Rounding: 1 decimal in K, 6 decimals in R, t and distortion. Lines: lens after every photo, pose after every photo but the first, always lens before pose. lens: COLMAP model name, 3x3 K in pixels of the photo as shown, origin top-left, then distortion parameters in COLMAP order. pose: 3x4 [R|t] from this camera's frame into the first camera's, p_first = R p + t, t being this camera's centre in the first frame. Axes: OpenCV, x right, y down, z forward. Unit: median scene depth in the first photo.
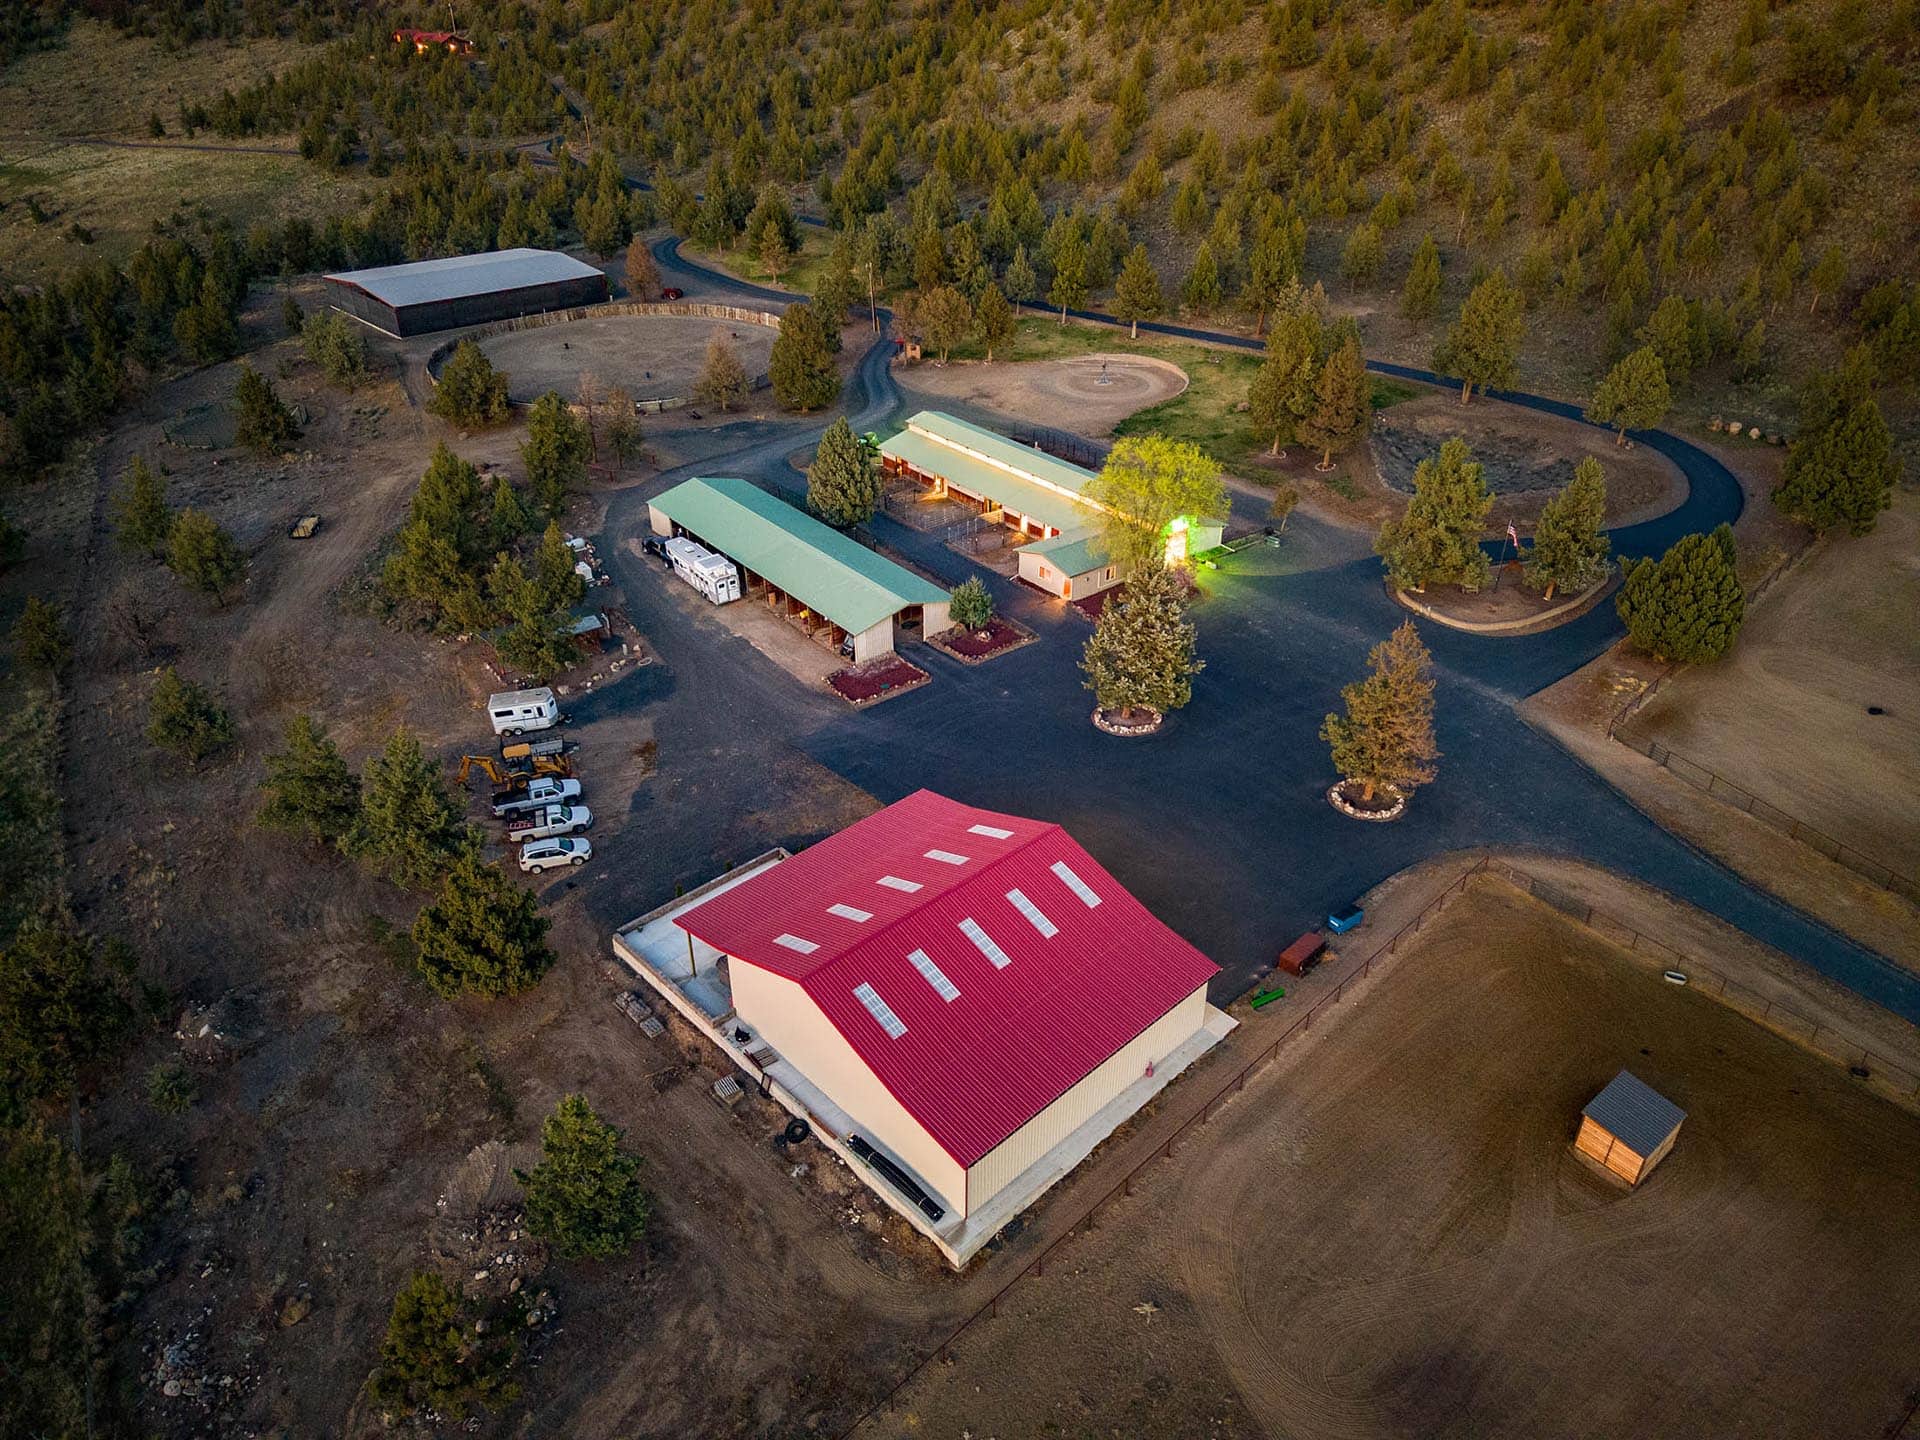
lens RADIAL K [[1285.2, 0, 957.6], [0, 1285.2, 720.0], [0, 0, 1]] dist [0.021921, -0.014084]
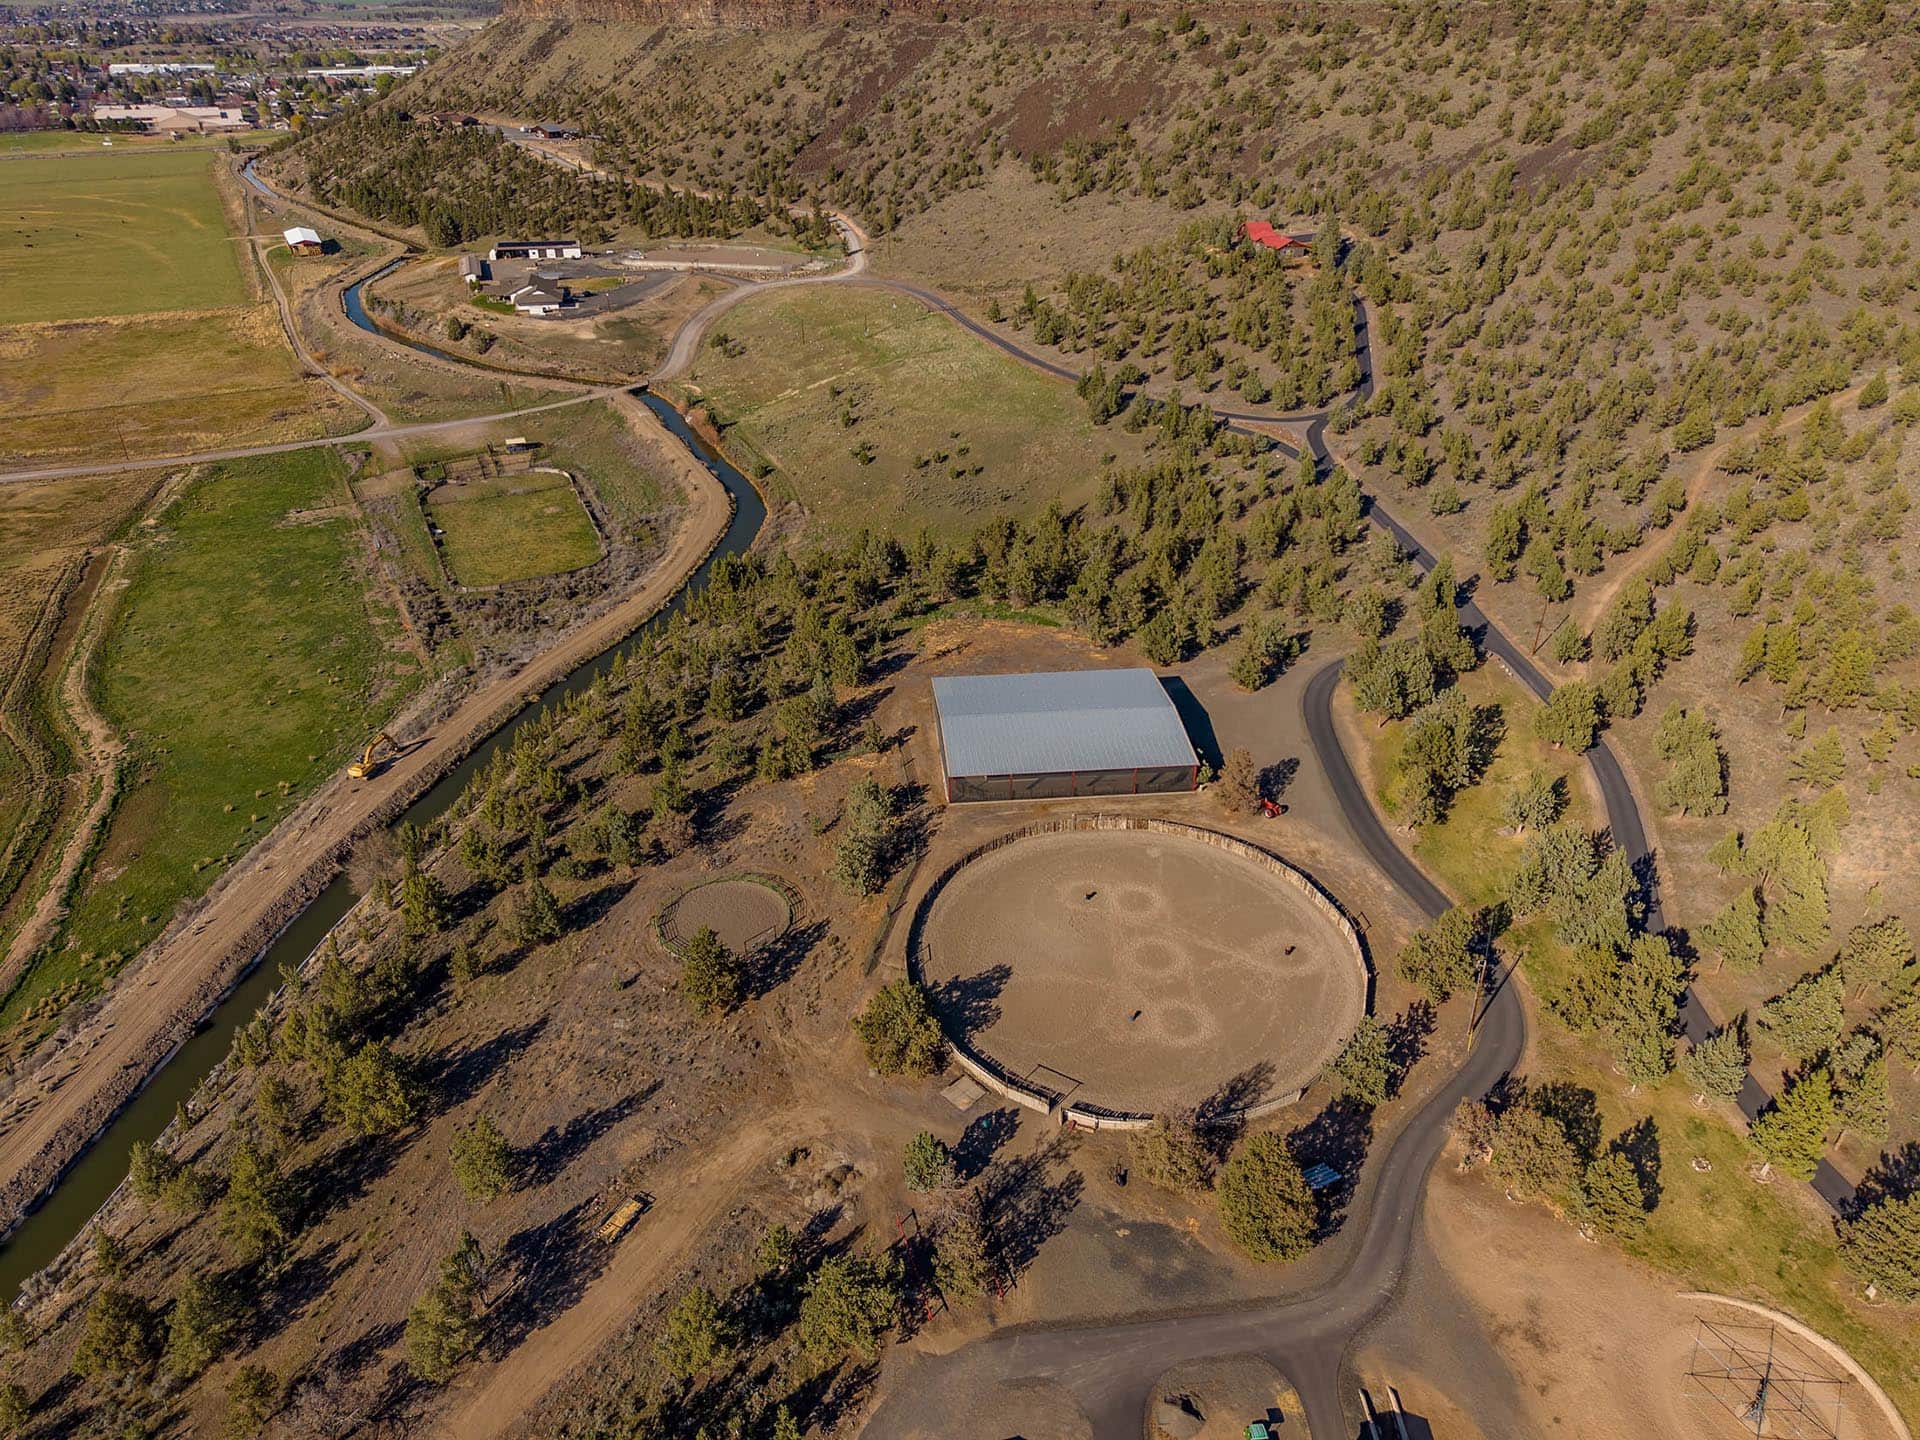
lens RADIAL K [[1285.2, 0, 966.3], [0, 1285.2, 722.7], [0, 0, 1]] dist [0.021921, -0.014084]
pose [[0.802588, 0.305655, -0.512276, 0.041378], [-0.312078, 0.947003, 0.076104, -0.644331], [0.508389, 0.098790, 0.855442, 0.332301]]
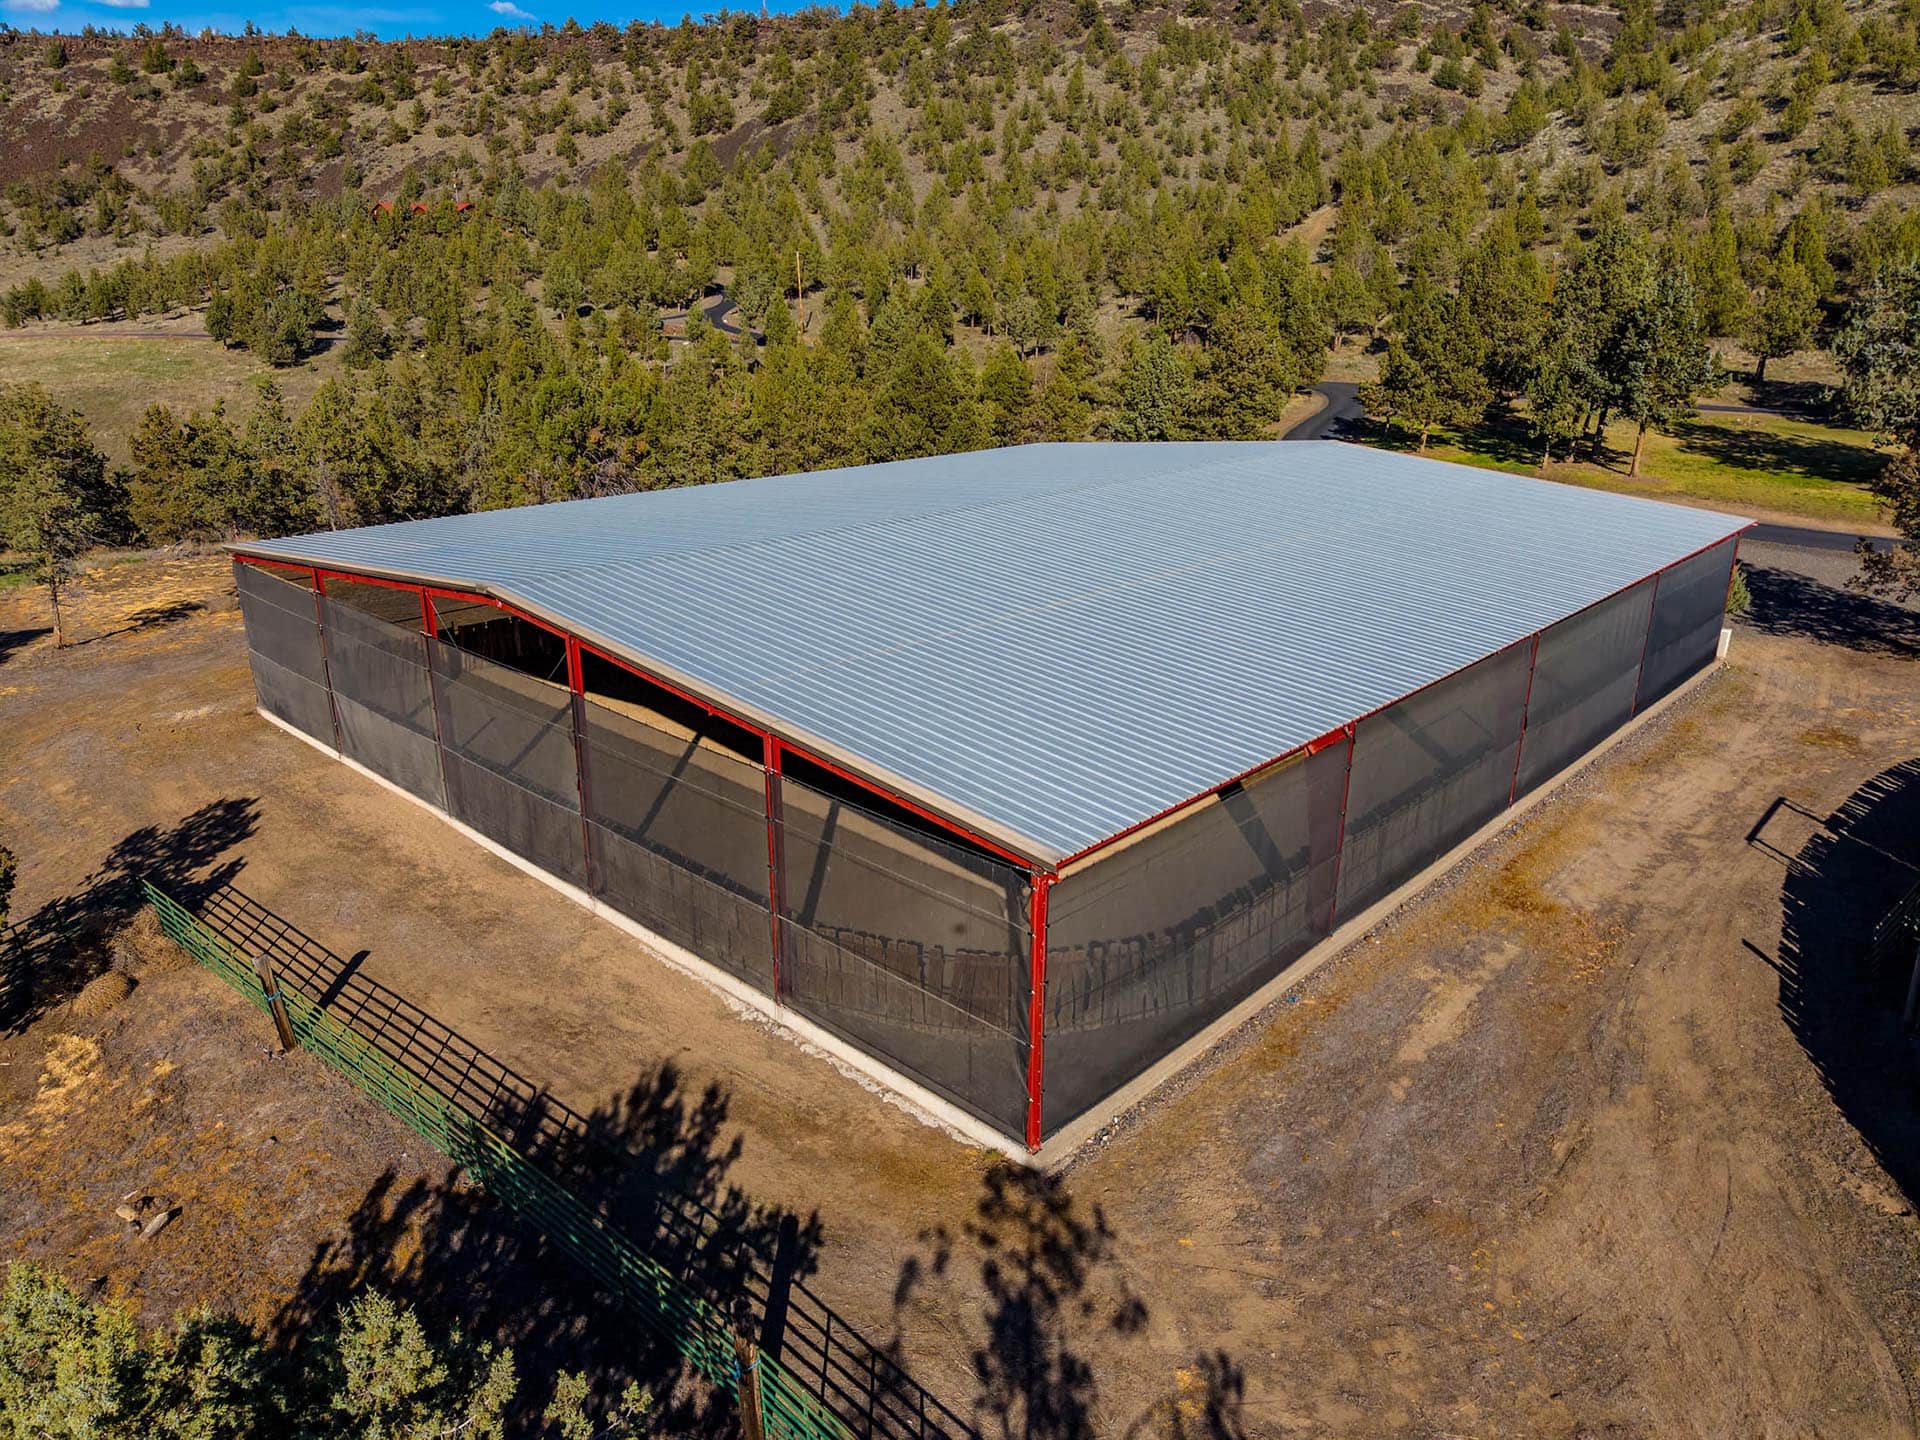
lens RADIAL K [[1285.2, 0, 952.5], [0, 1285.2, 719.0], [0, 0, 1]] dist [0.021921, -0.014084]
pose [[0.997423, -0.013041, 0.070551, -0.673853], [0.027174, 0.978750, -0.203247, -0.468267], [-0.066401, 0.204641, 0.976582, 1.365517]]
